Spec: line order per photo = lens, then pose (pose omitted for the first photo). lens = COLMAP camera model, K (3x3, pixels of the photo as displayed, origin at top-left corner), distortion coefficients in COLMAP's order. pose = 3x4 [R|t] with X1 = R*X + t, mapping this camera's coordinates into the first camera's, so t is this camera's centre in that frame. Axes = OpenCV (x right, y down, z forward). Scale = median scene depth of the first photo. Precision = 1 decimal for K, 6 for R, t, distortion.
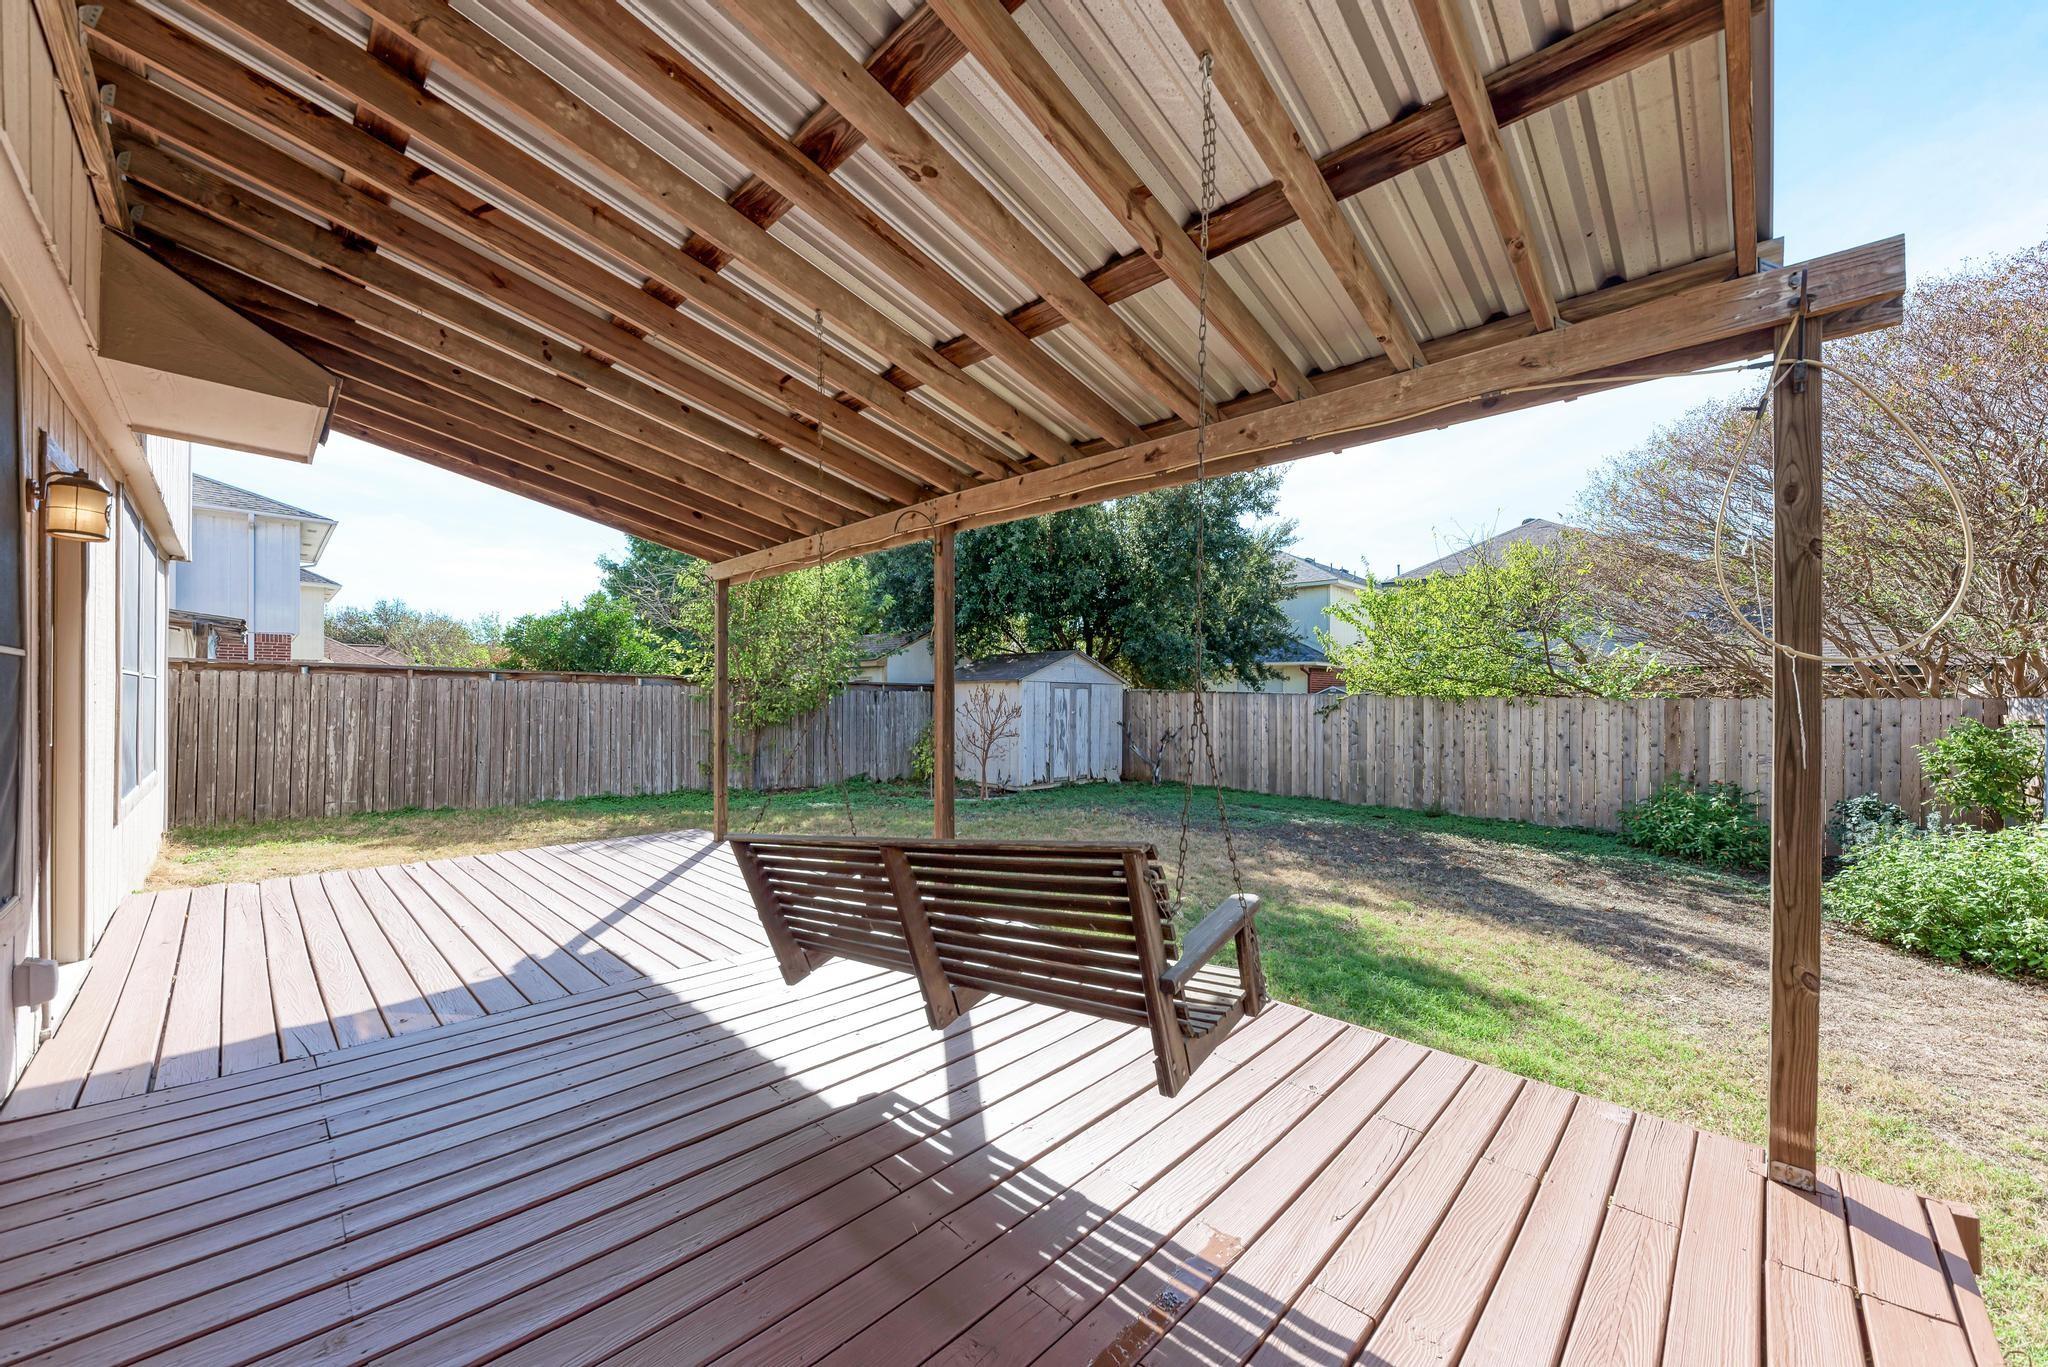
lens RADIAL K [[739.6, 0, 1024.2], [0, 739.6, 744.2], [0, 0, 1]] dist [0.004564, -0.000160]
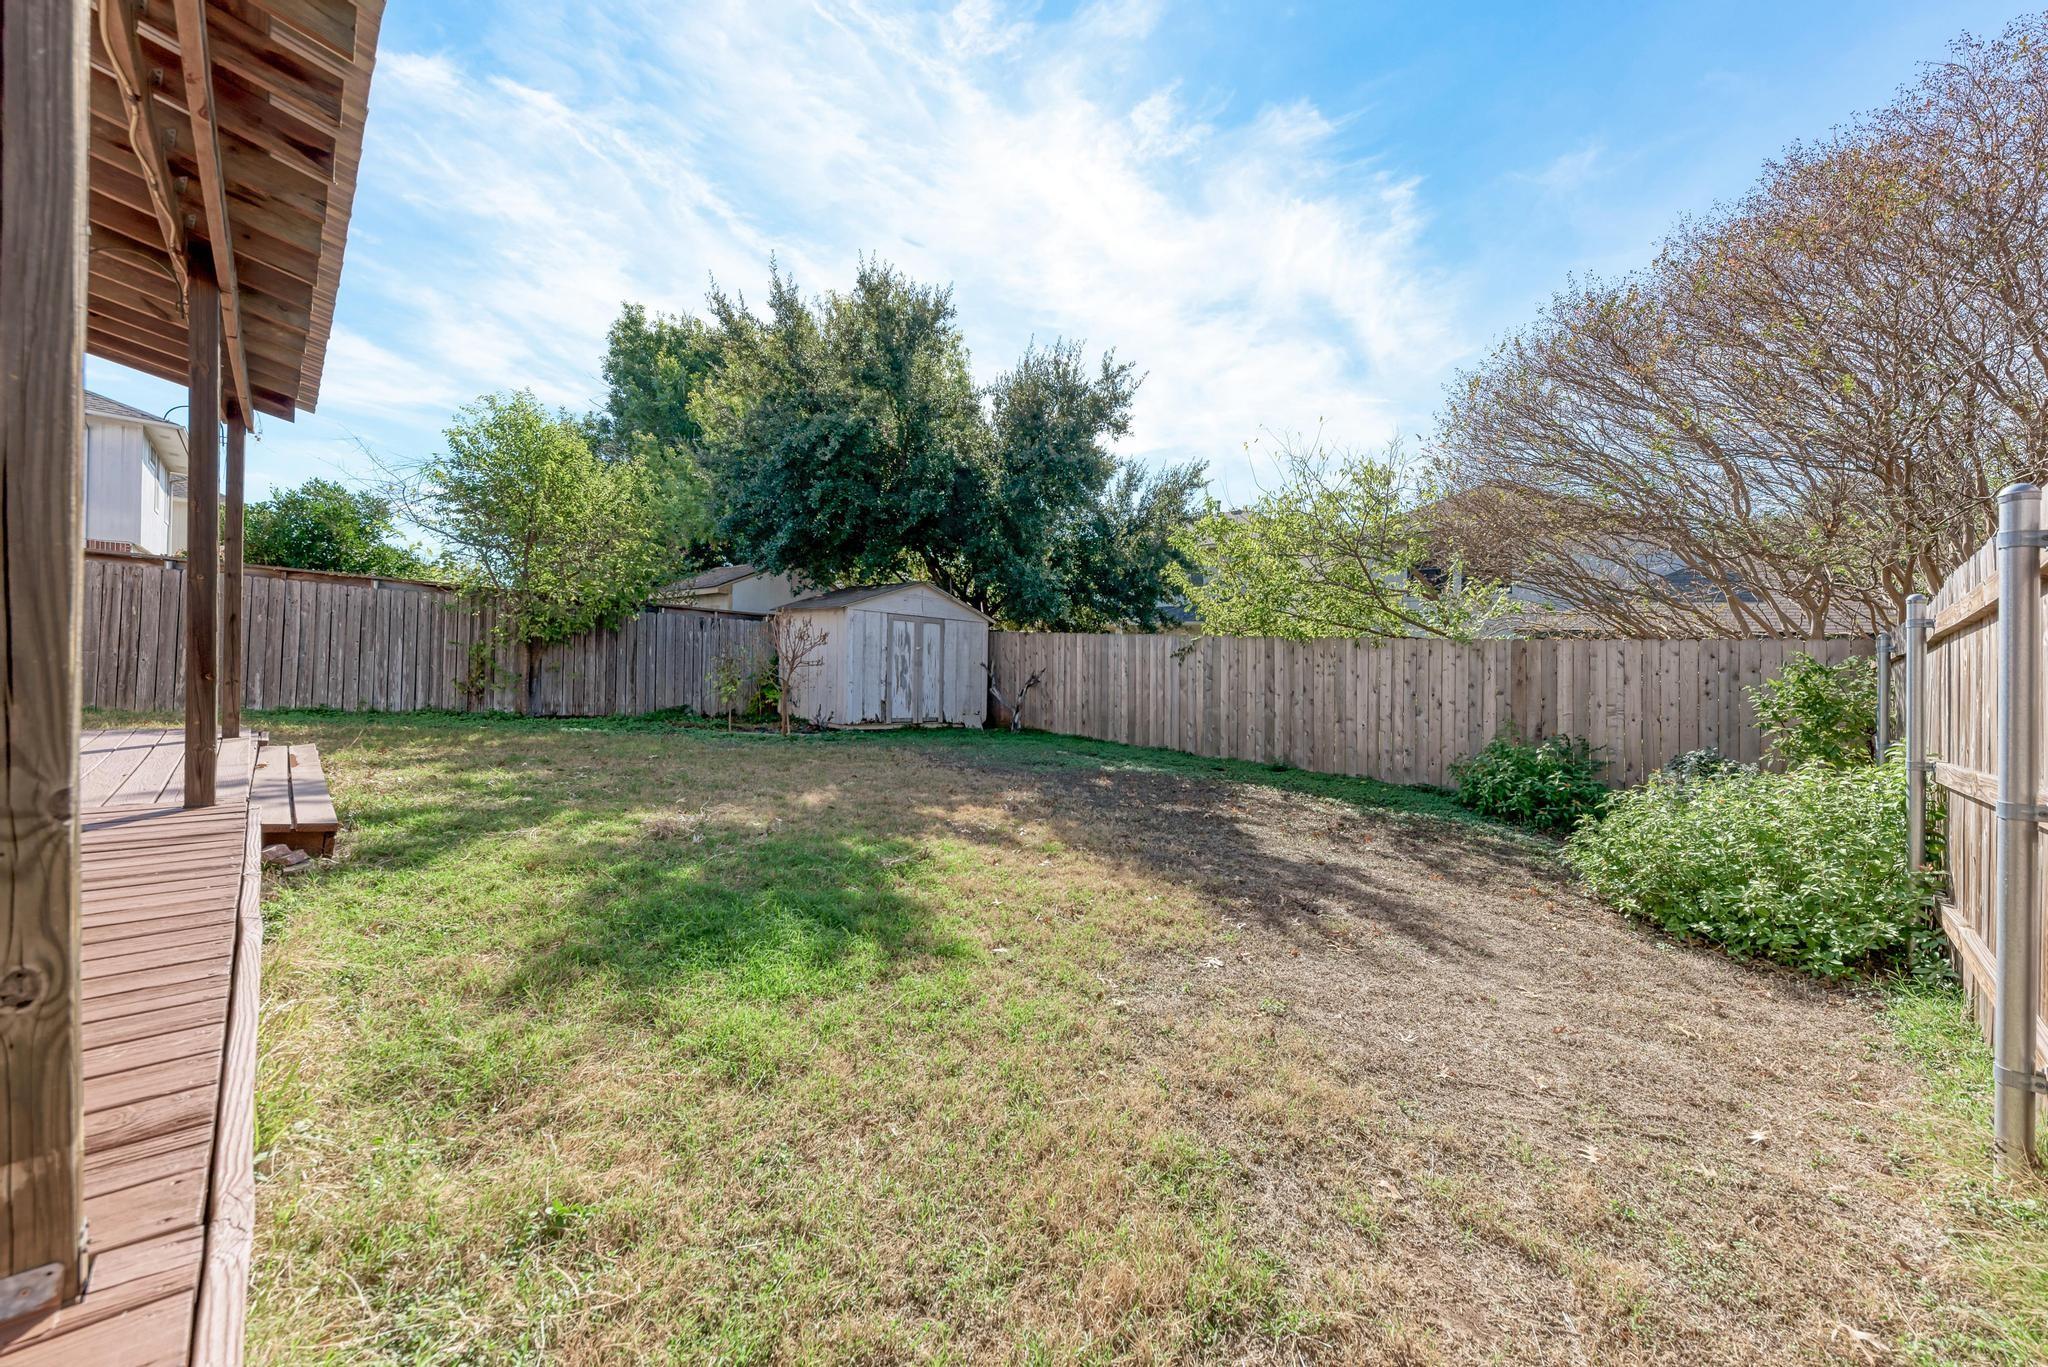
lens RADIAL K [[747.5, 0, 1021.2], [0, 747.5, 697.3], [0, 0, 1]] dist [0.011643, 0.000008]
pose [[0.999202, 0.035744, -0.017836, 0.258345], [-0.036075, 0.999176, -0.018613, 0.037228], [0.017156, 0.019242, 0.999668, 0.090850]]
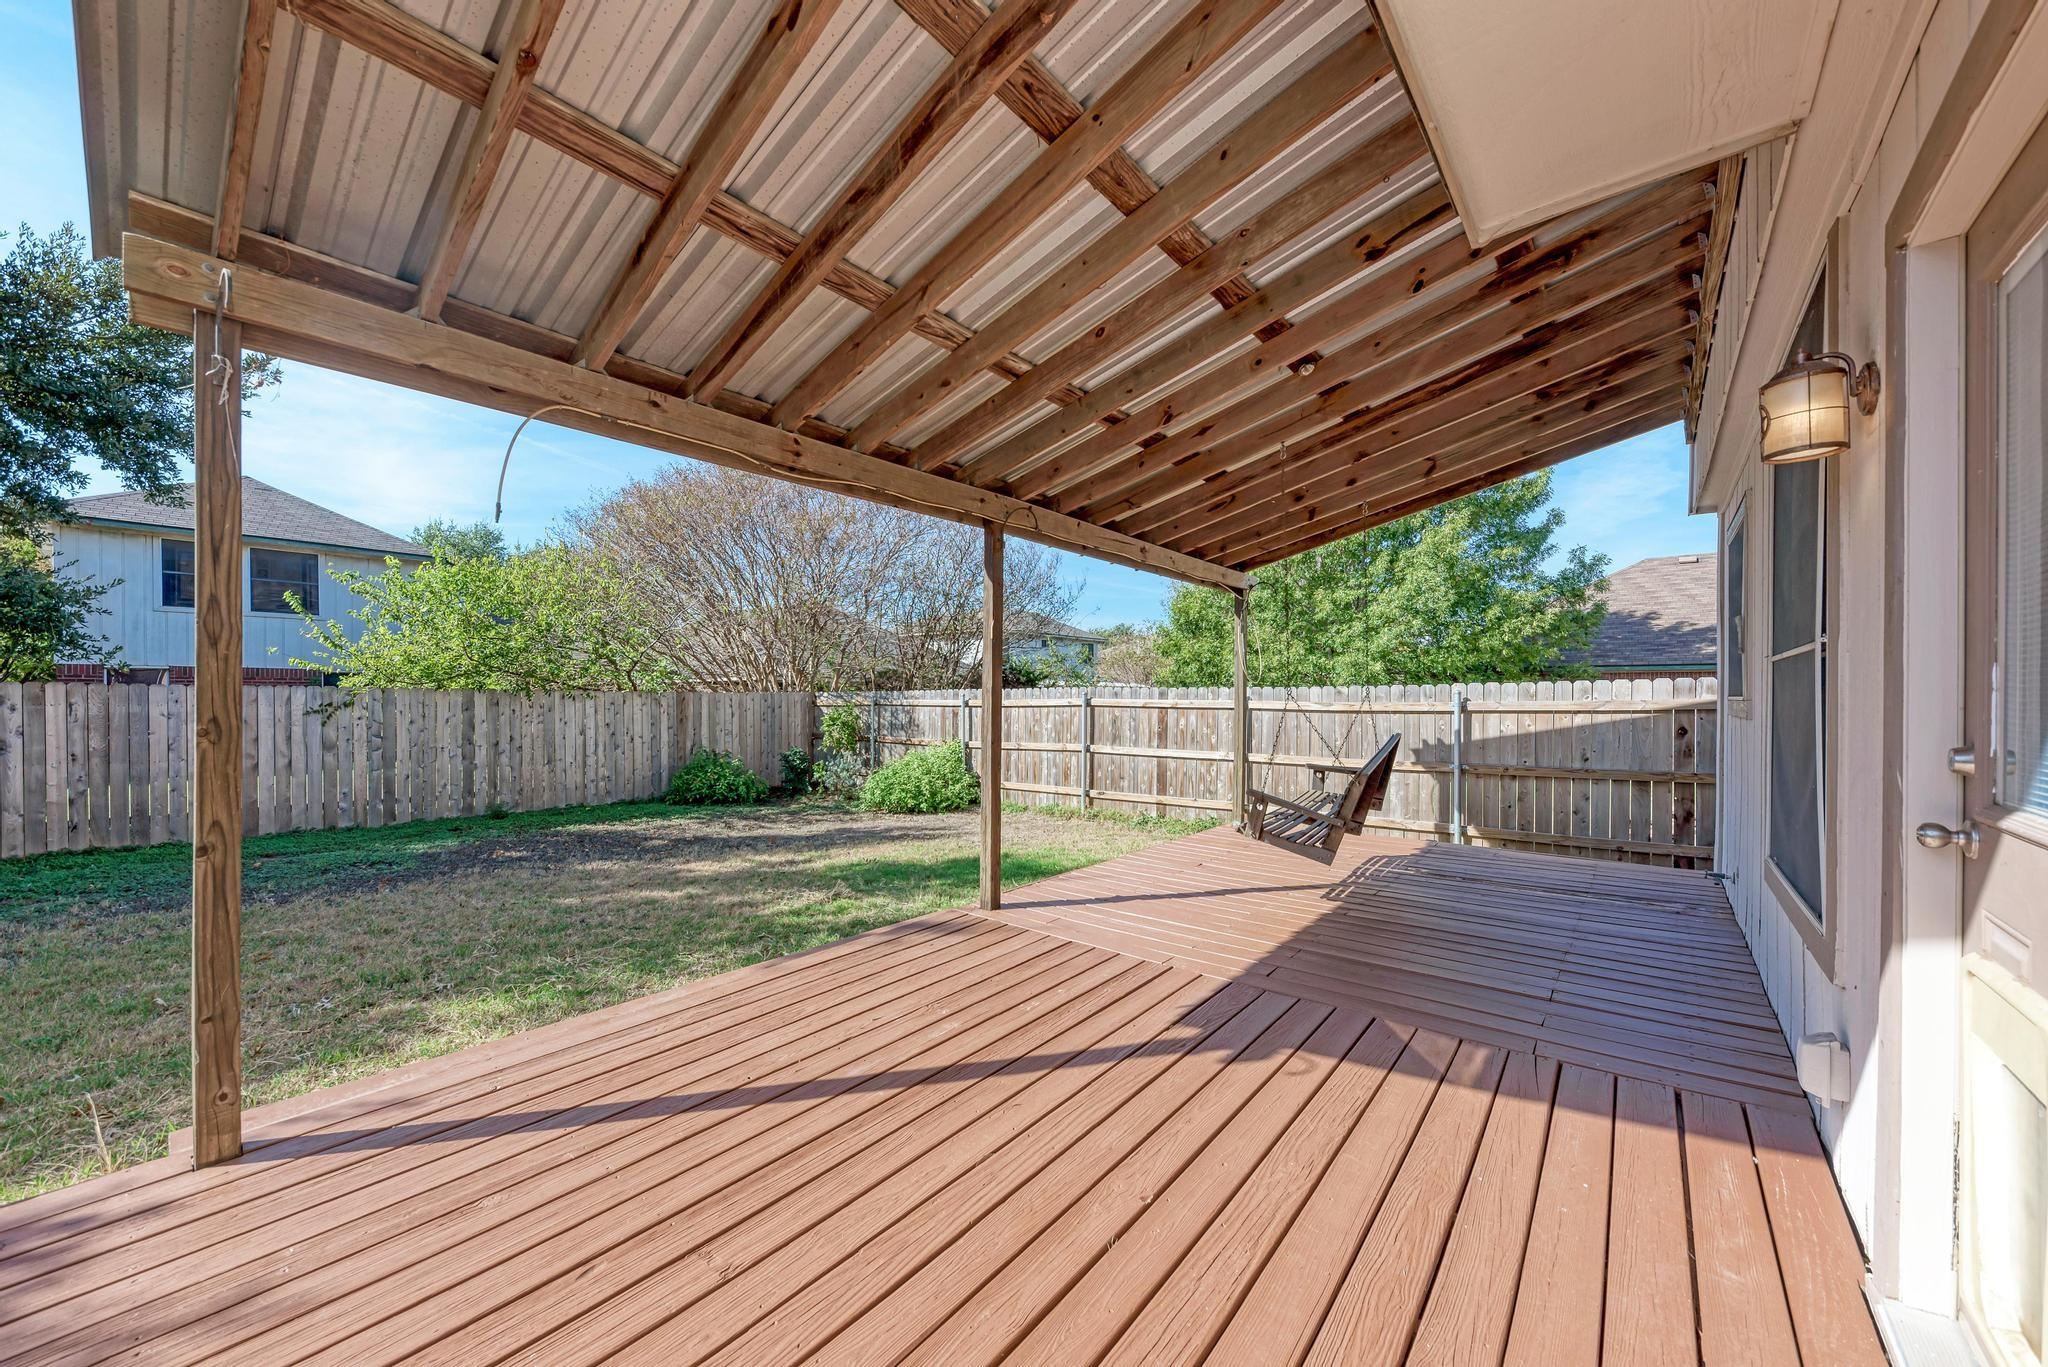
lens RADIAL K [[747.5, 0, 1021.2], [0, 747.5, 697.3], [0, 0, 1]] dist [0.011643, 0.000008]
pose [[-0.075637, -0.008173, 0.997102, -0.452560], [0.062343, 0.997971, 0.012910, -0.026703], [-0.995185, 0.063139, -0.074974, 0.409742]]
